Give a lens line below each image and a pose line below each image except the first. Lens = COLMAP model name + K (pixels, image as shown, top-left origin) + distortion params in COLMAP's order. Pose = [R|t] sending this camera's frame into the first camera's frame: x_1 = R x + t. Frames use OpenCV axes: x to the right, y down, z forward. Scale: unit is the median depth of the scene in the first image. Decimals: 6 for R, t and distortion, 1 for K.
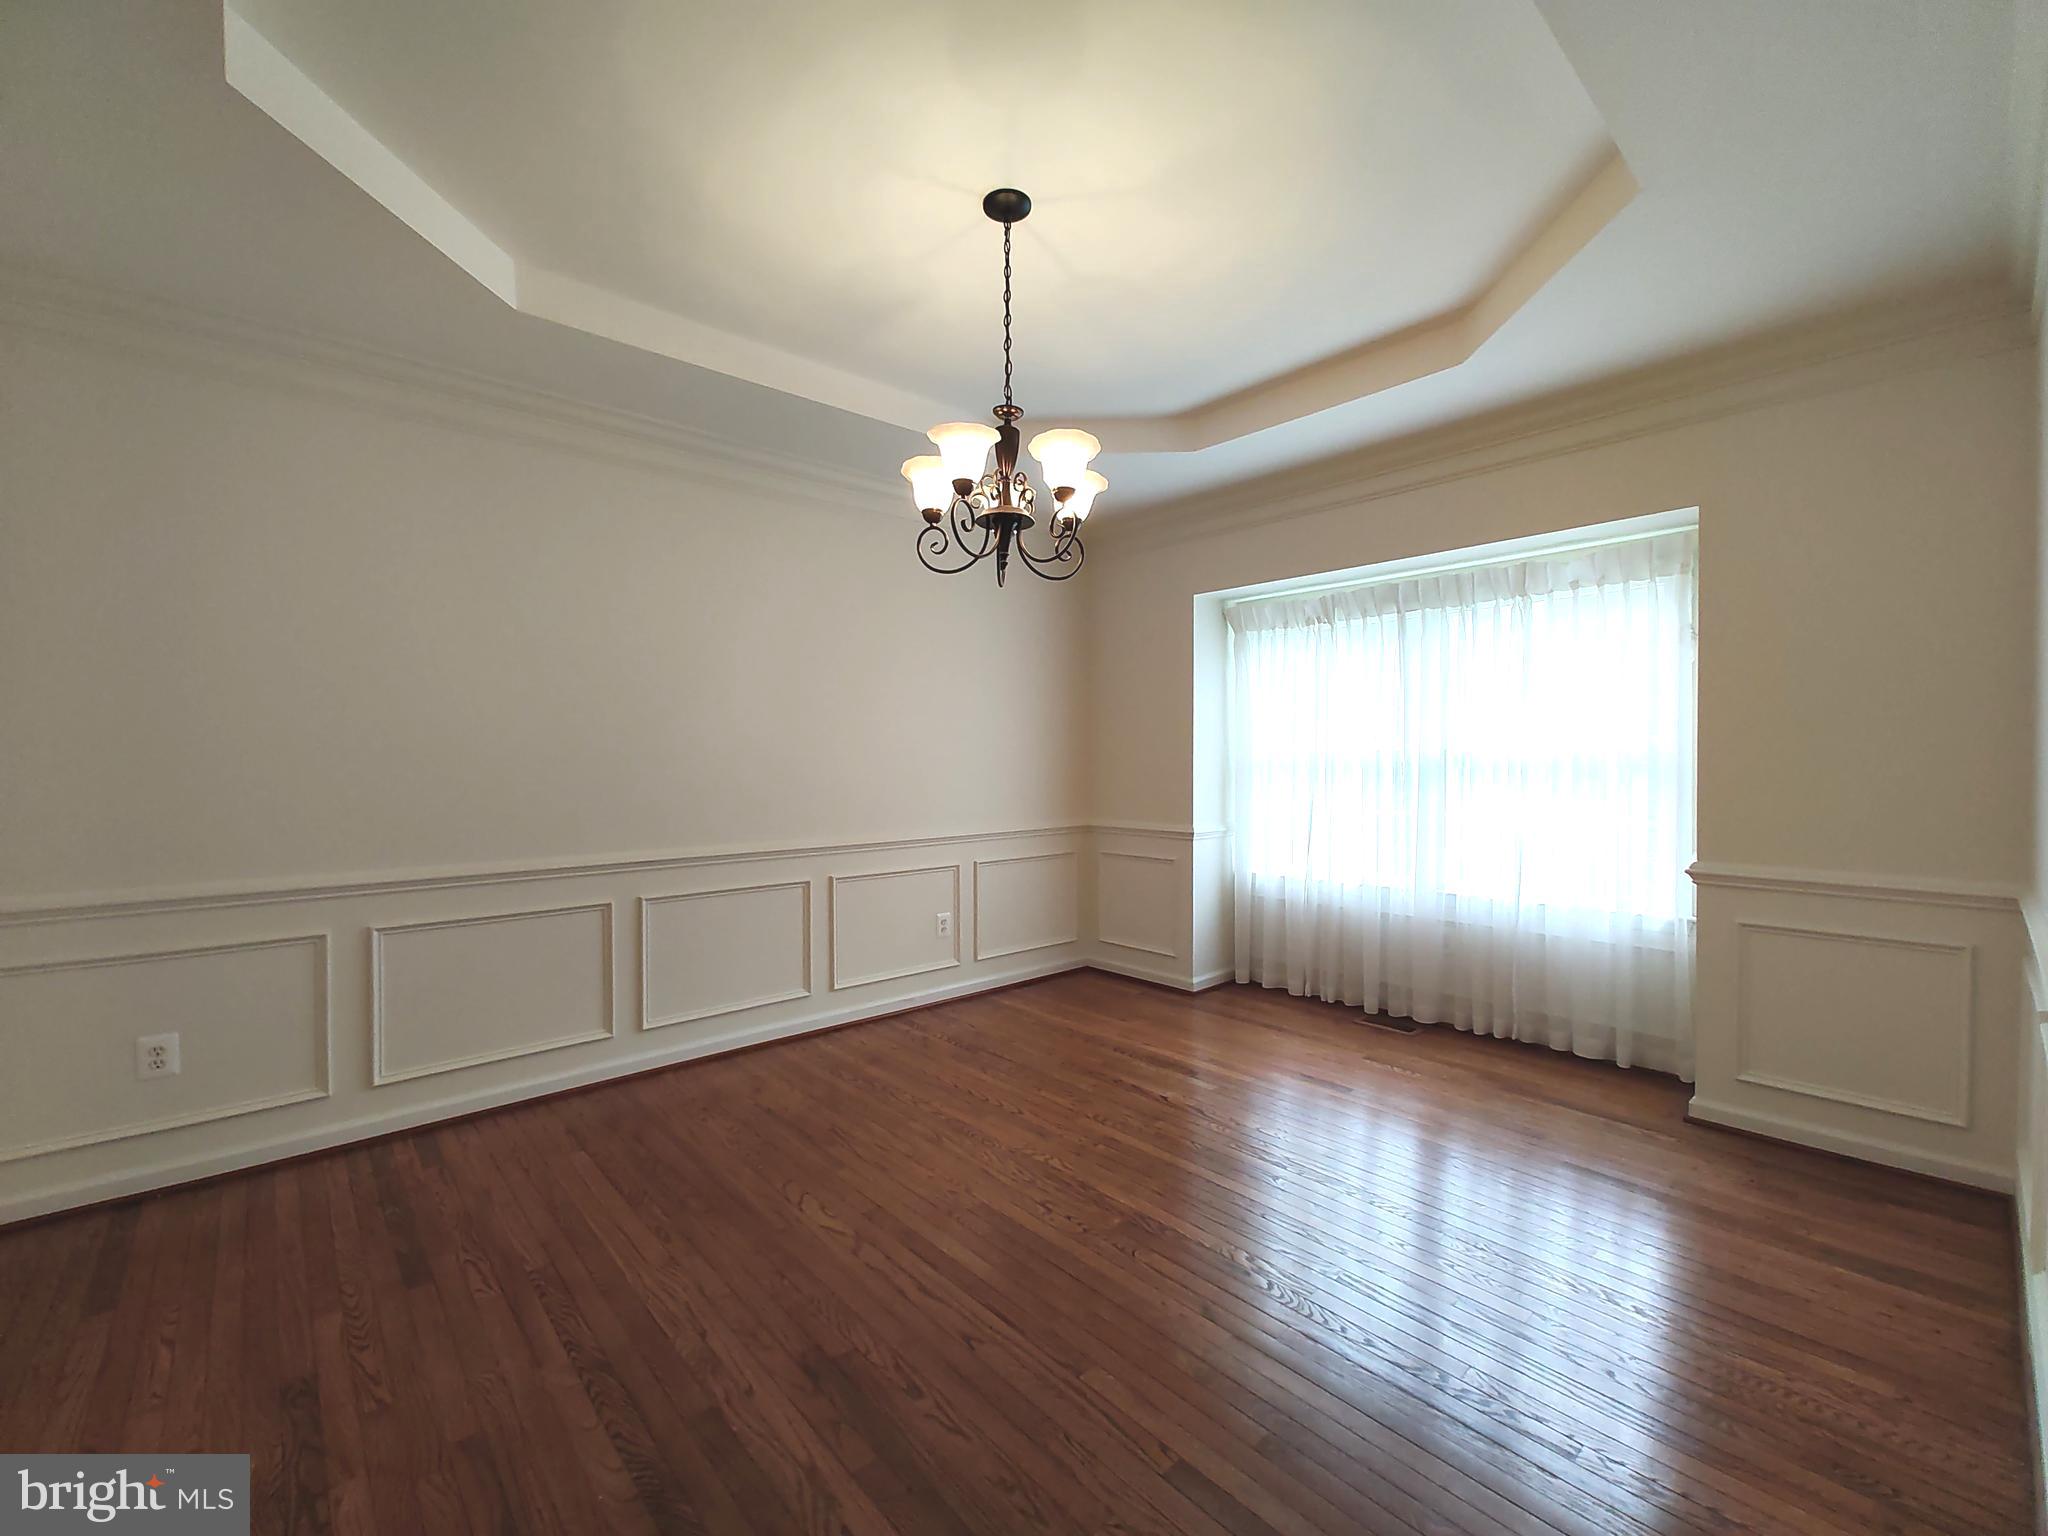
lens RADIAL K [[848.0, 0, 1028.7], [0, 848.0, 770.5], [0, 0, 1]] dist [0.002073, -0.004192]
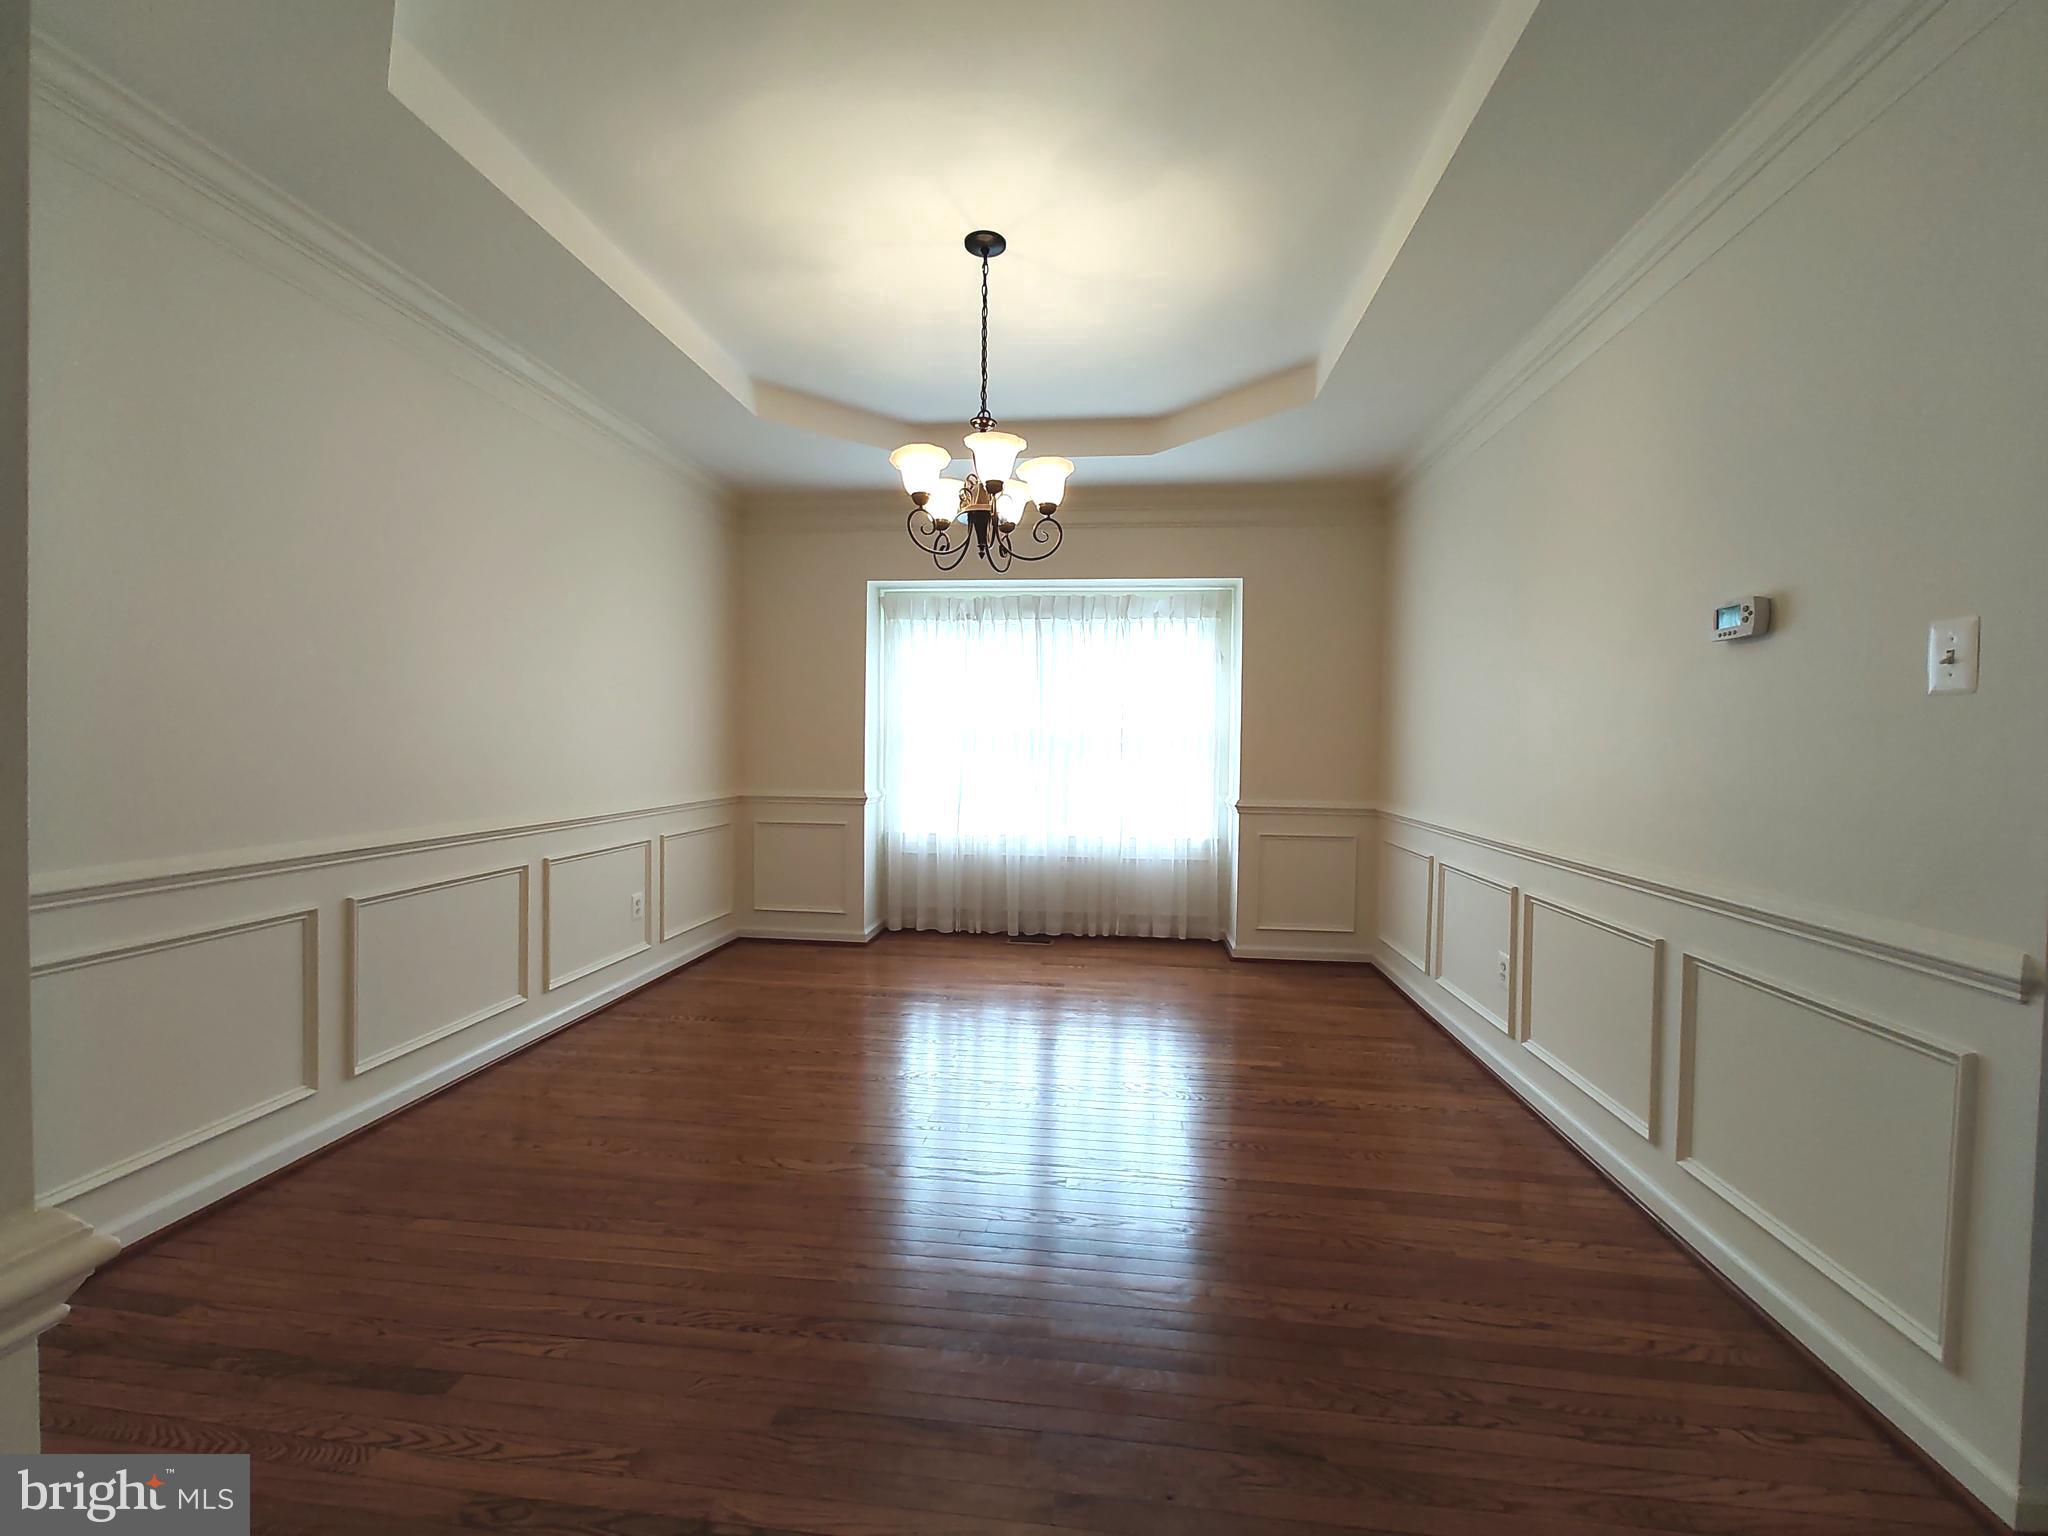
lens RADIAL K [[848.0, 0, 1037.6], [0, 848.0, 776.8], [0, 0, 1]] dist [0.002073, -0.004192]
pose [[0.744557, -0.013017, 0.667432, -0.431678], [-0.008274, 0.999553, 0.028724, 0.014935], [-0.667508, -0.026909, 0.744116, 0.044702]]
